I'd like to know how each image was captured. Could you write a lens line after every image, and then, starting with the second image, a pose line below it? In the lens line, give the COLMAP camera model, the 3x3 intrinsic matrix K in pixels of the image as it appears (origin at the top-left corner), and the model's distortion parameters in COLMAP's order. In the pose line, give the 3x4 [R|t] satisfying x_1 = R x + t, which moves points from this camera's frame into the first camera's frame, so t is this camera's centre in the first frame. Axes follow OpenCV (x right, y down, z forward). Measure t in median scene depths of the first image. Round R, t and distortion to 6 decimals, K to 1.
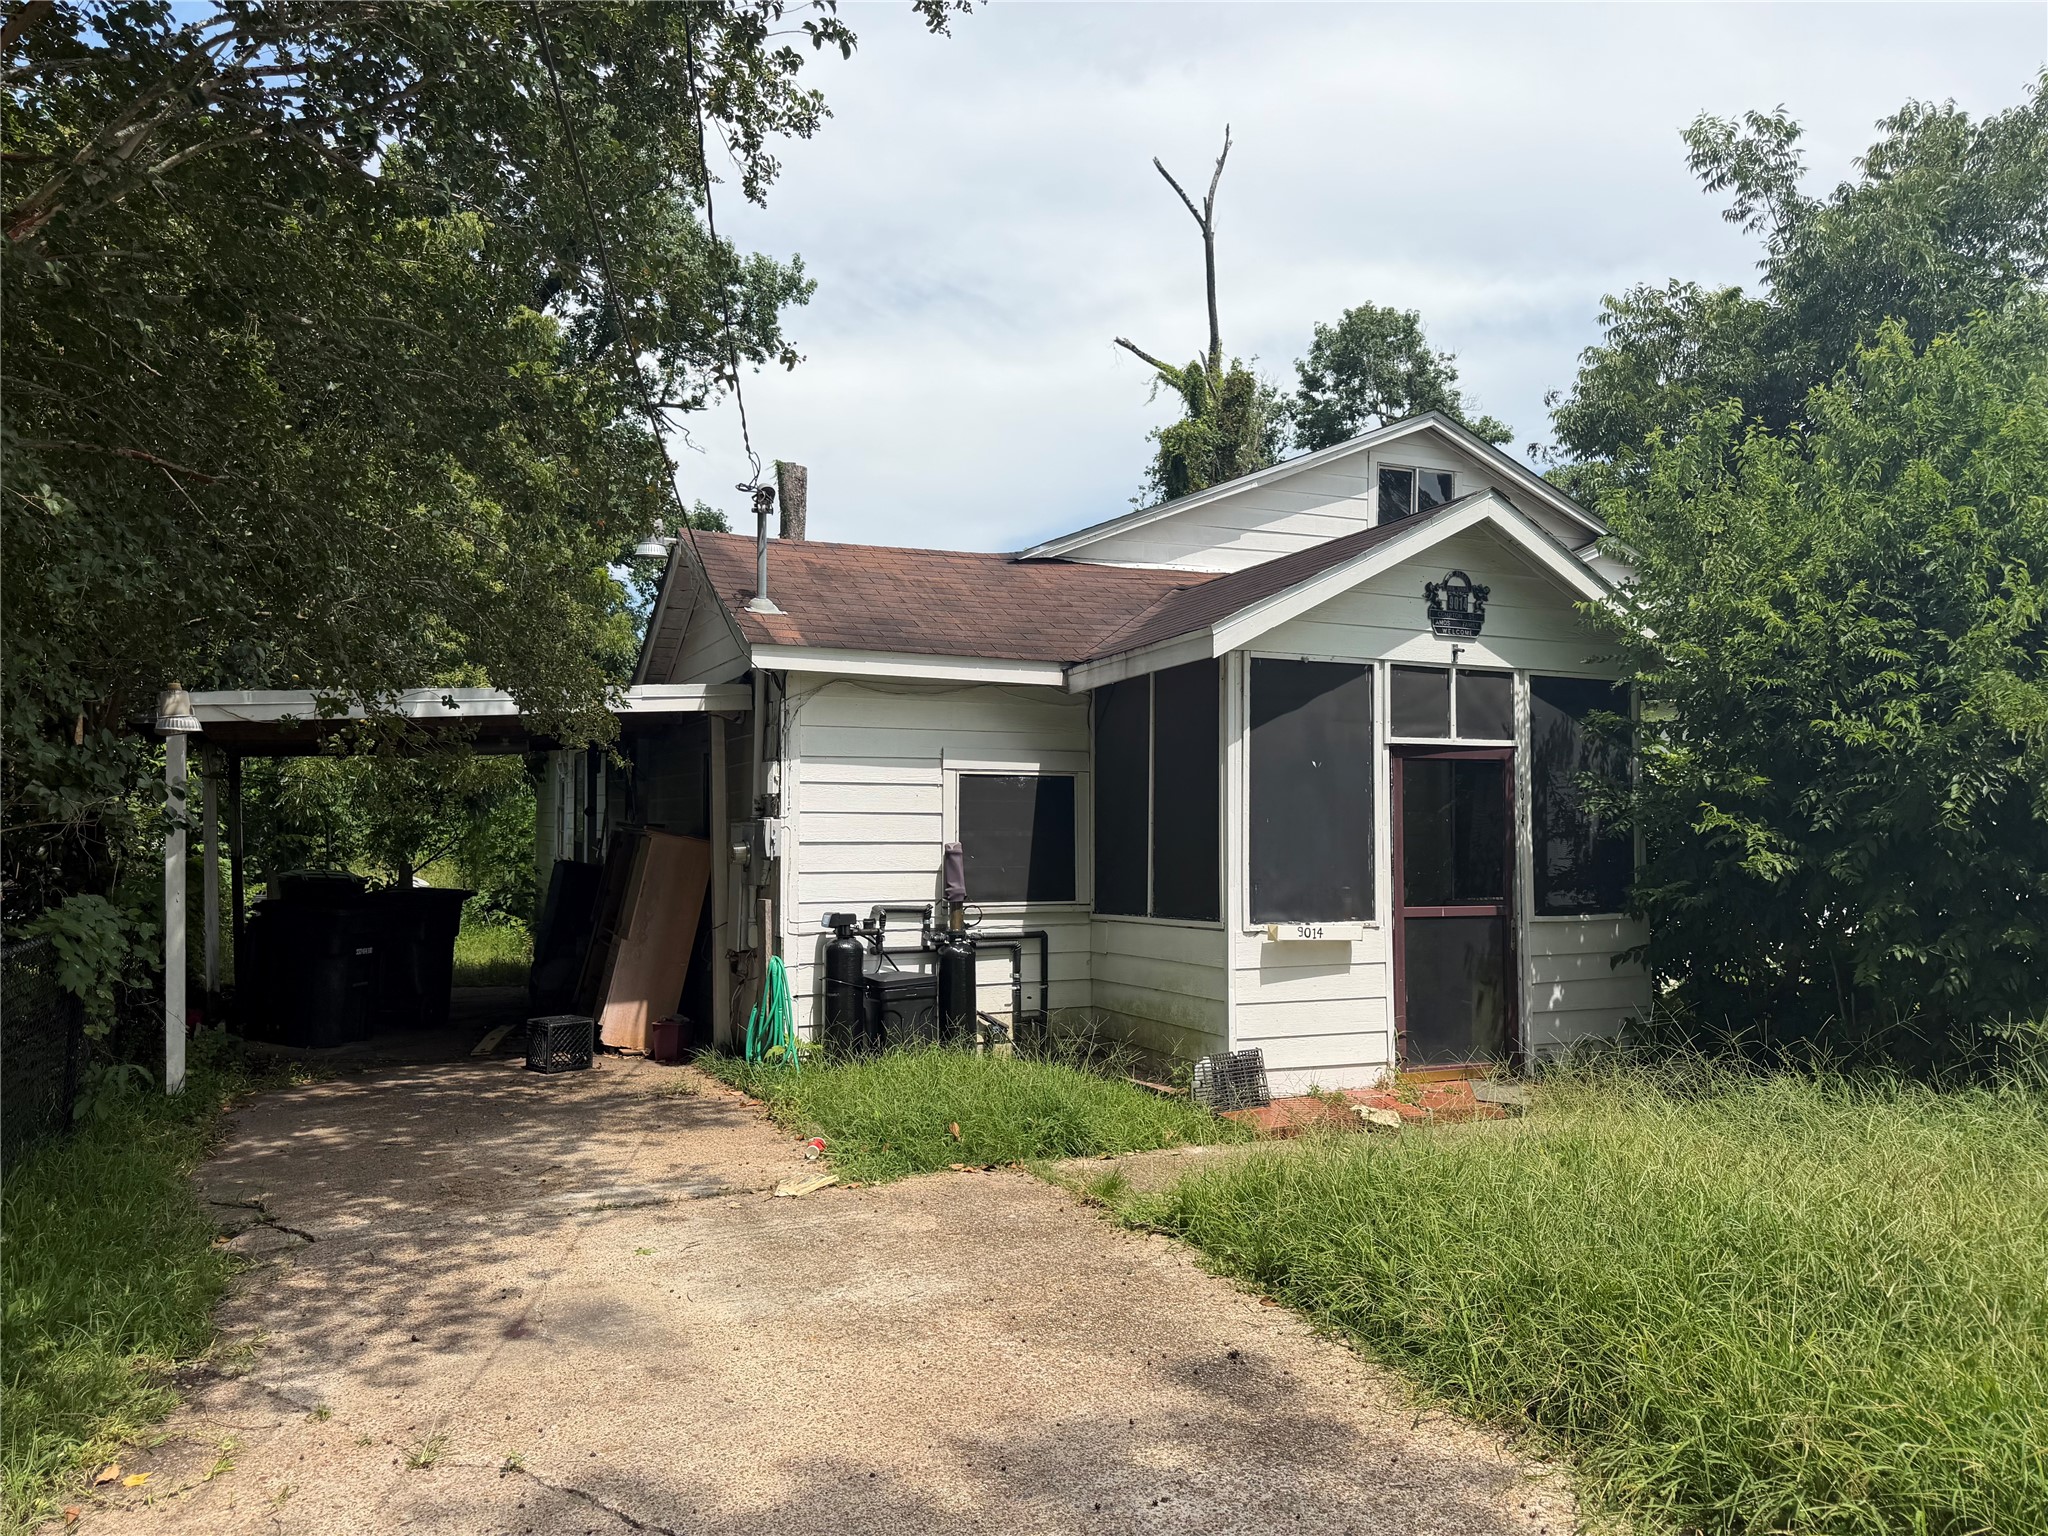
lens RADIAL K [[1450.0, 0, 1024.0], [0, 1450.0, 768.0], [0, 0, 1]] dist [-0.000316, -0.000040]
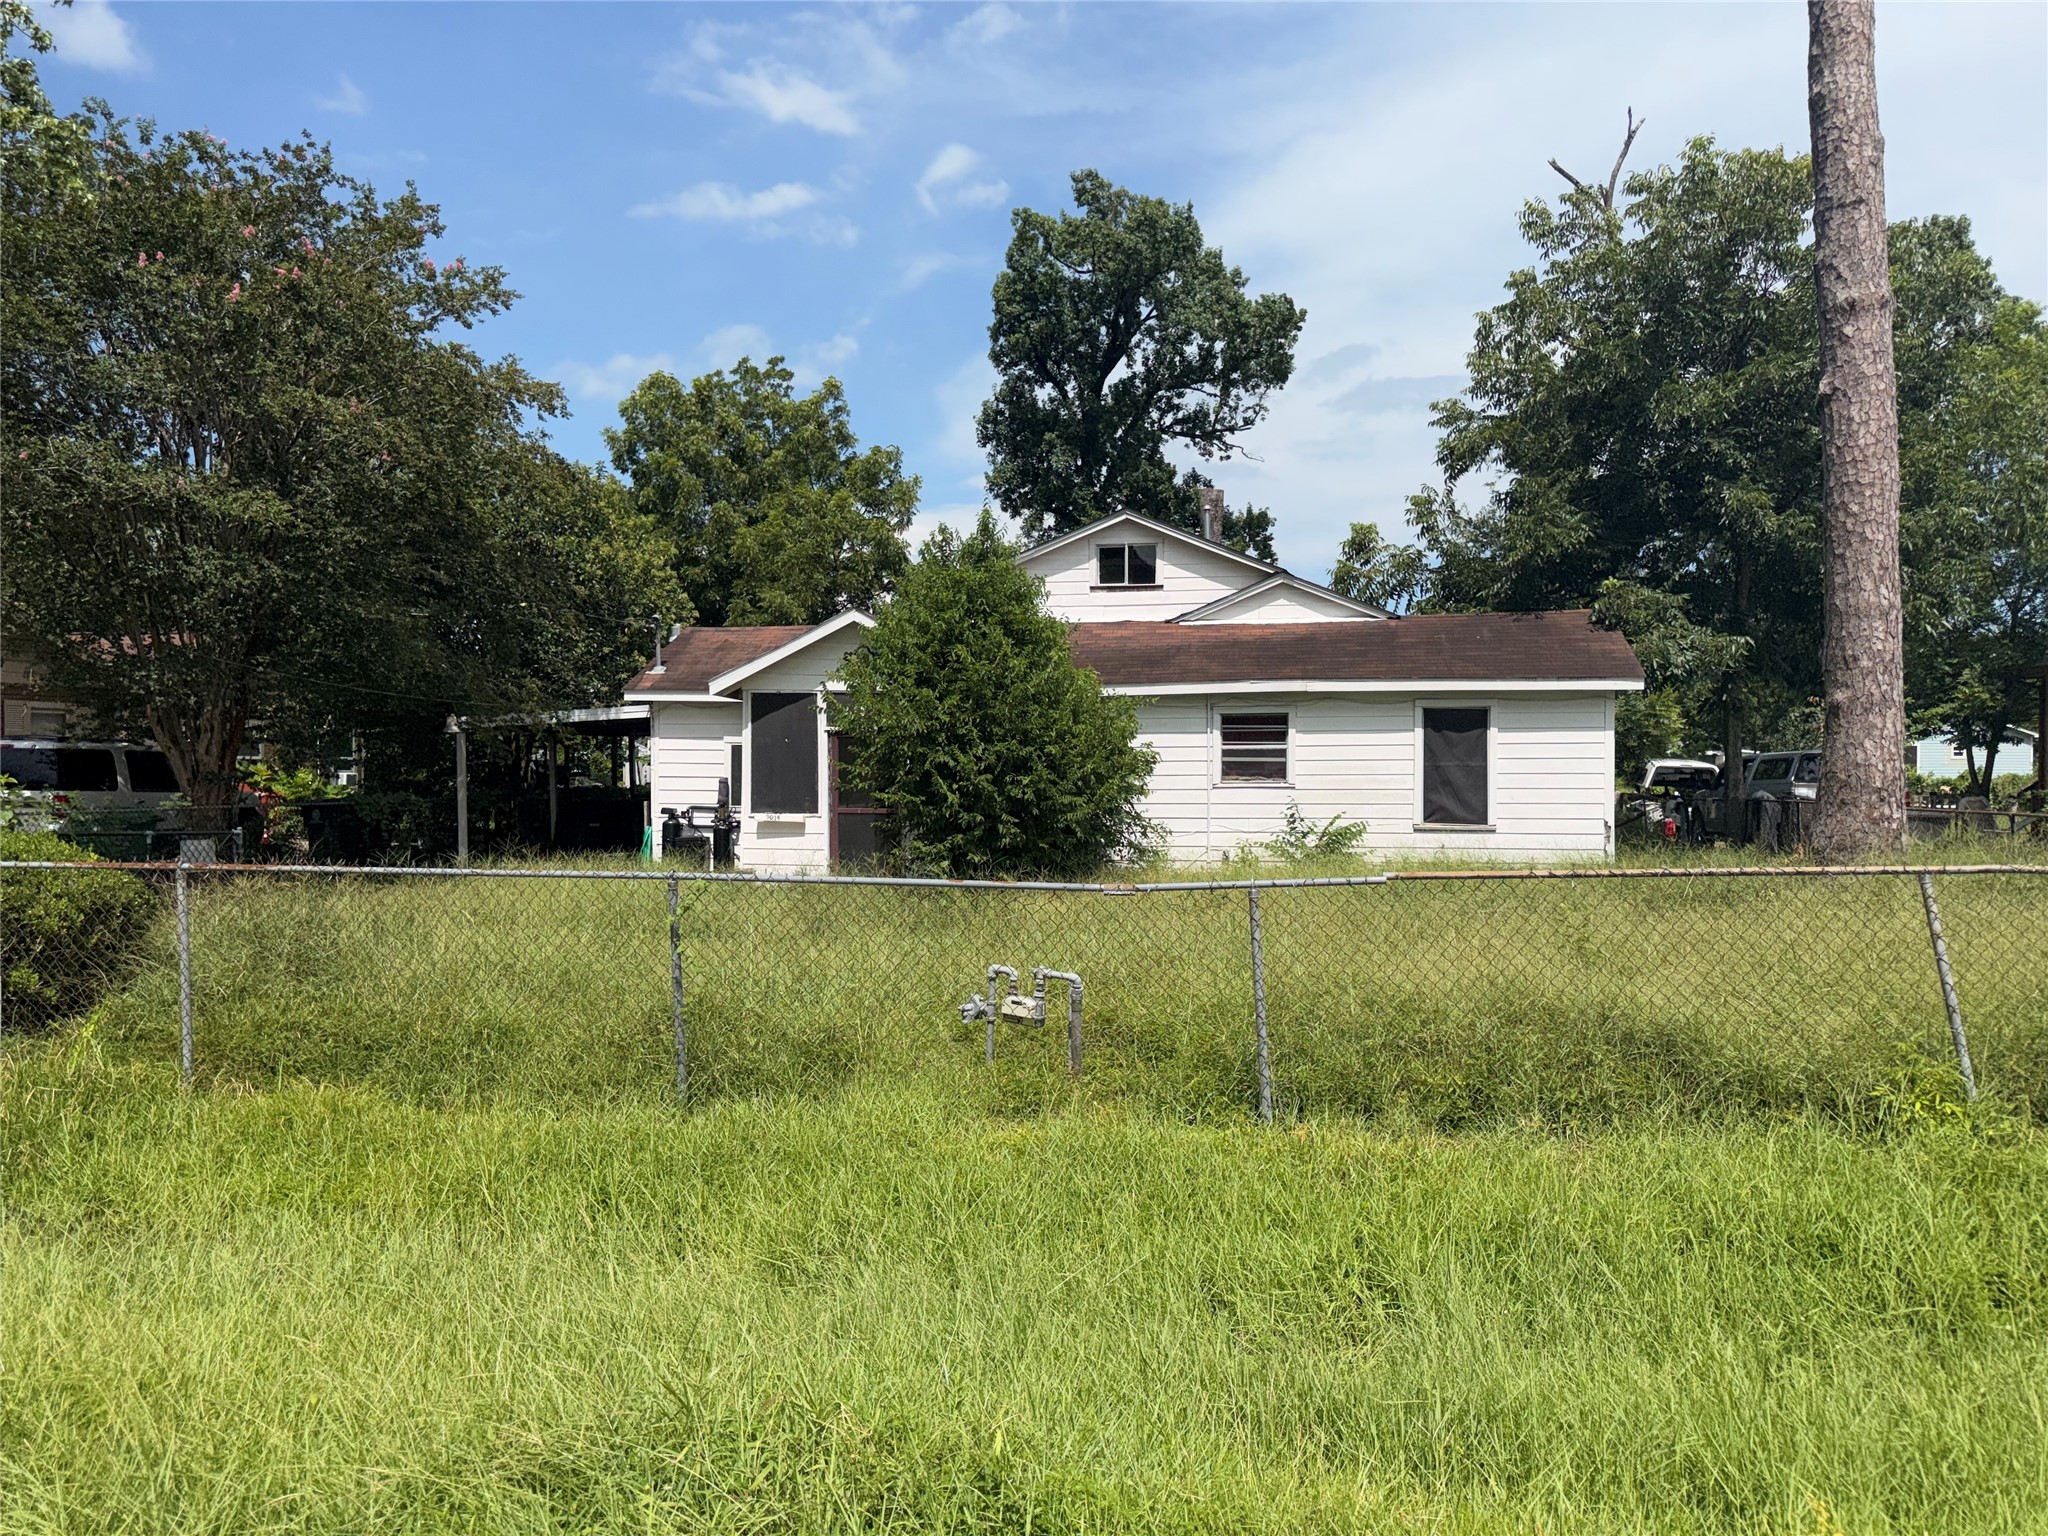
lens RADIAL K [[1450.0, 0, 1024.0], [0, 1450.0, 768.0], [0, 0, 1]] dist [-0.000316, -0.000040]
pose [[0.801506, -0.007292, -0.597942, 1.722450], [0.031395, 0.999060, 0.029899, -0.015594], [0.597162, -0.042737, 0.800982, -0.516786]]
